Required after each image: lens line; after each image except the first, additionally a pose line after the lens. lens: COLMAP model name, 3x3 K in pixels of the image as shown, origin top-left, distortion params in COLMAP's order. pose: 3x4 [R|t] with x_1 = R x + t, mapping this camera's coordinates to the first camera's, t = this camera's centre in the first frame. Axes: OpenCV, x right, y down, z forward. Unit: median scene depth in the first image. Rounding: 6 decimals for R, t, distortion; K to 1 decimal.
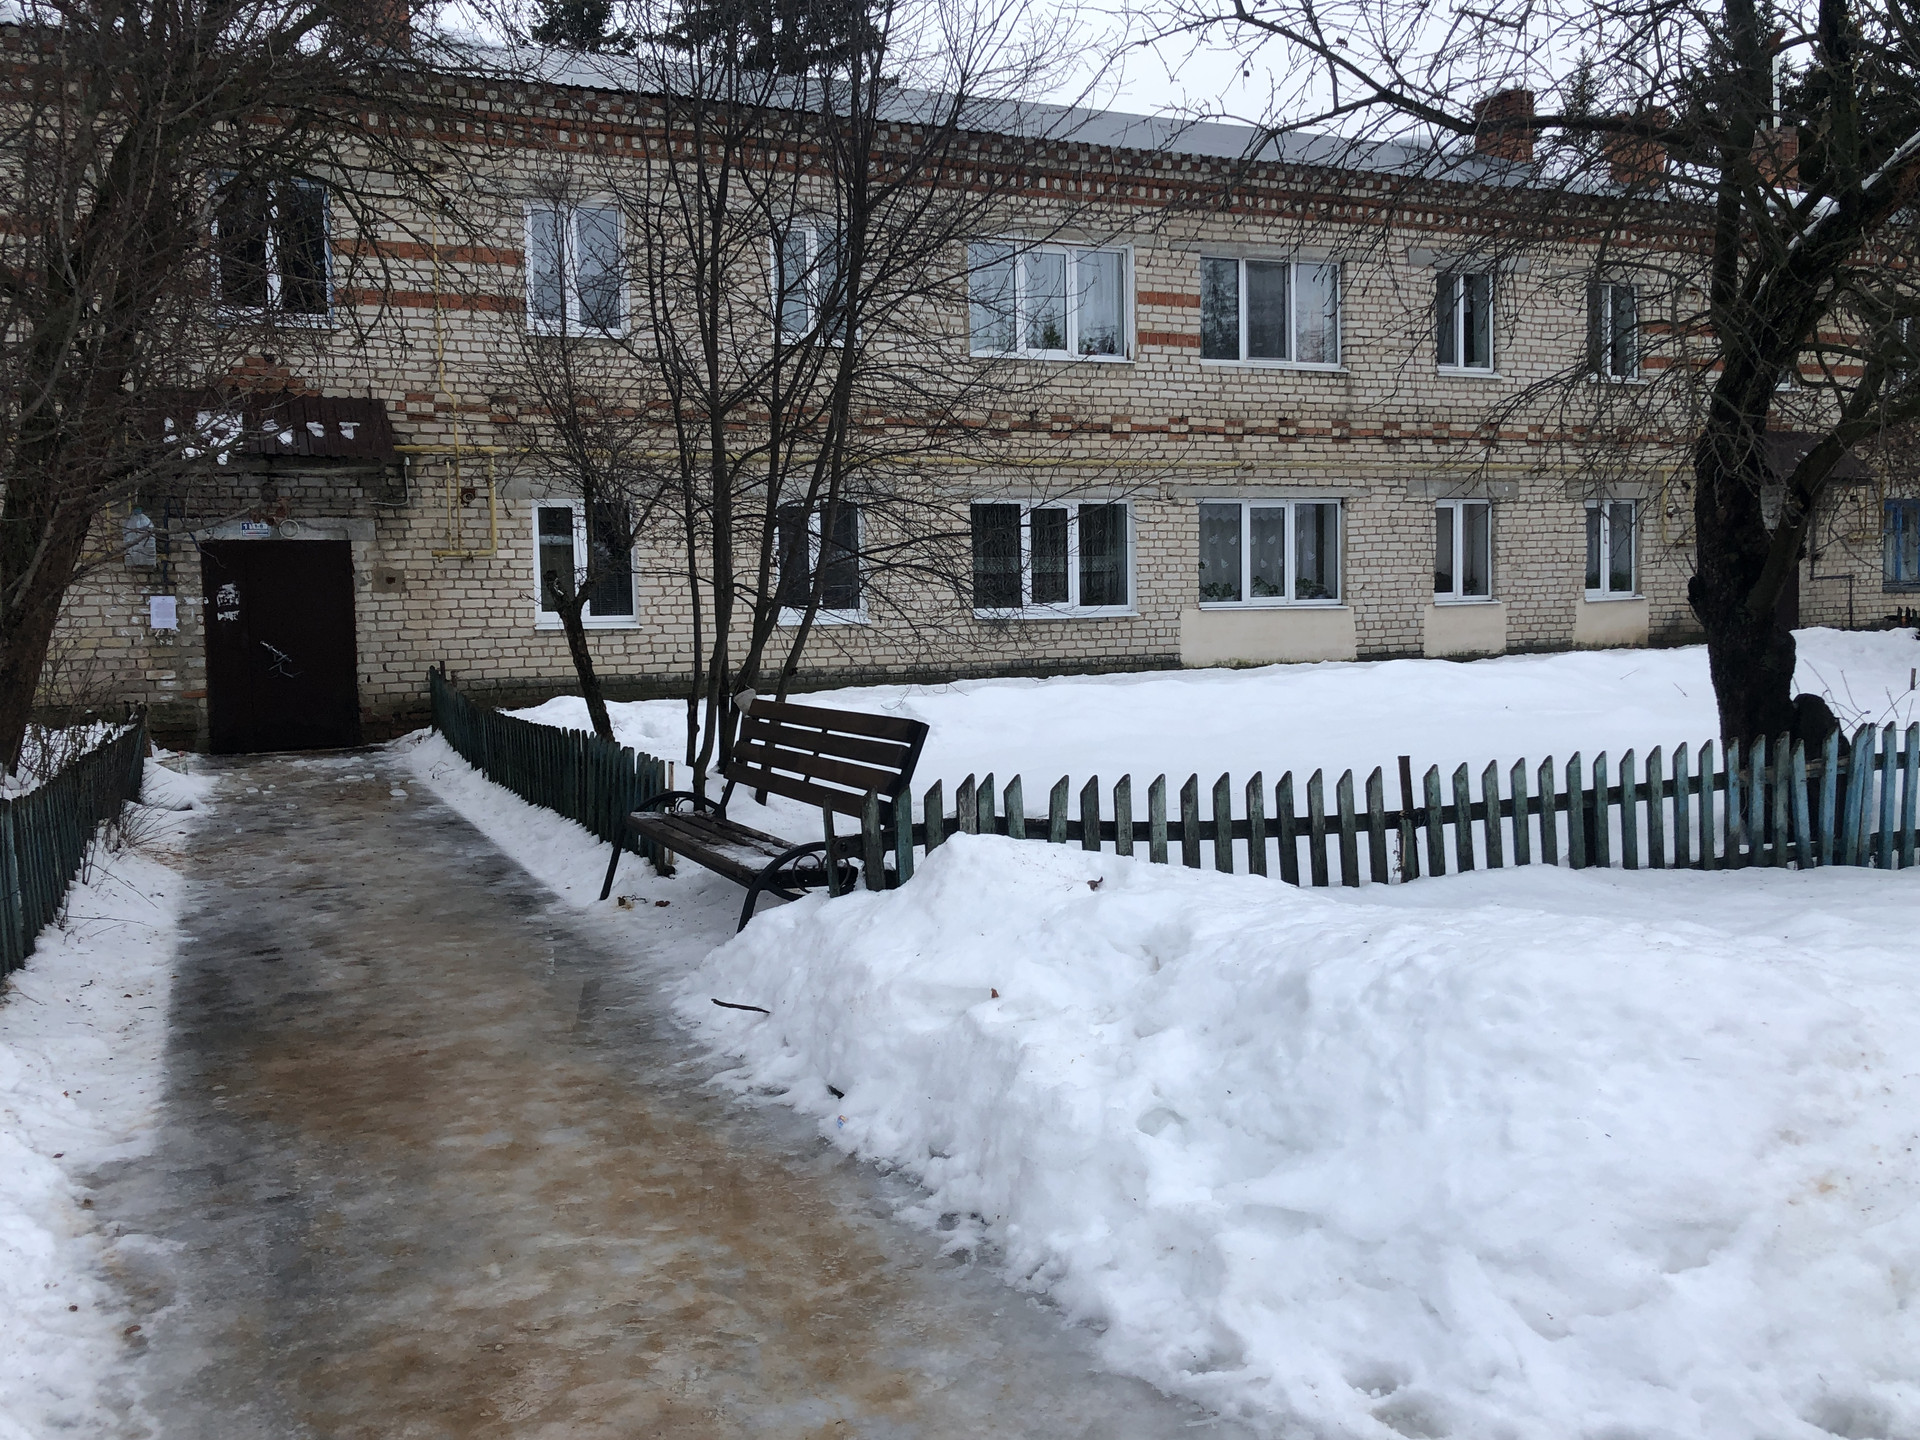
lens RADIAL K [[1649.5, 0, 955.6], [0, 1649.5, 669.8], [0, 0, 1]] dist [0.098947, -0.242556]
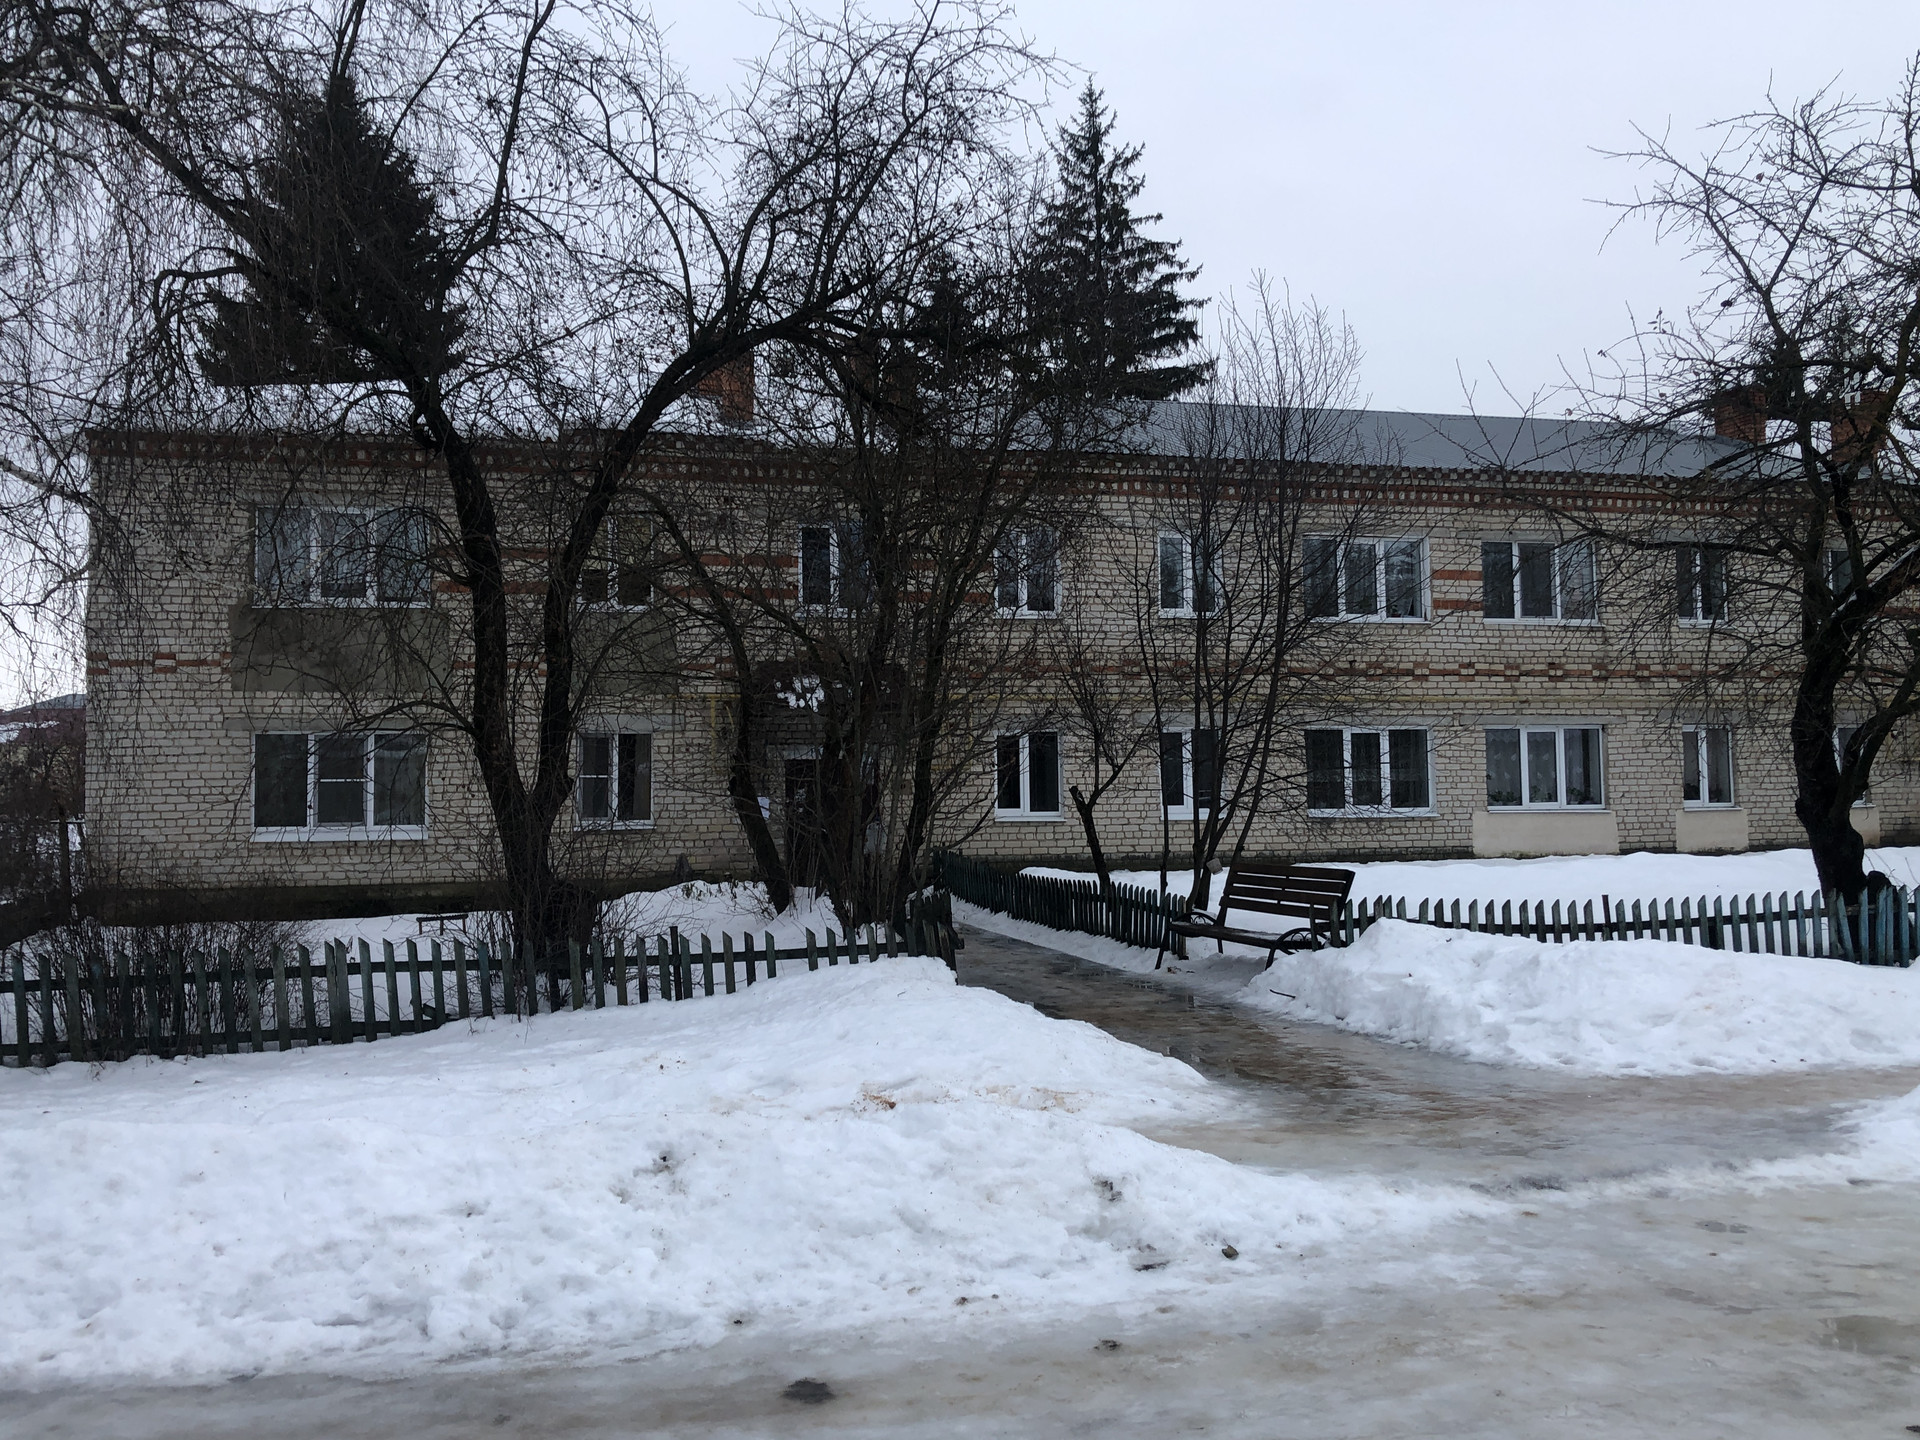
lens RADIAL K [[1649.5, 0, 955.6], [0, 1649.5, 669.8], [0, 0, 1]] dist [0.098947, -0.242556]
pose [[0.987197, -0.004532, -0.159443, -0.053666], [-0.014061, 0.993232, -0.115292, 0.008556], [0.158886, 0.116057, 0.980452, -0.342018]]
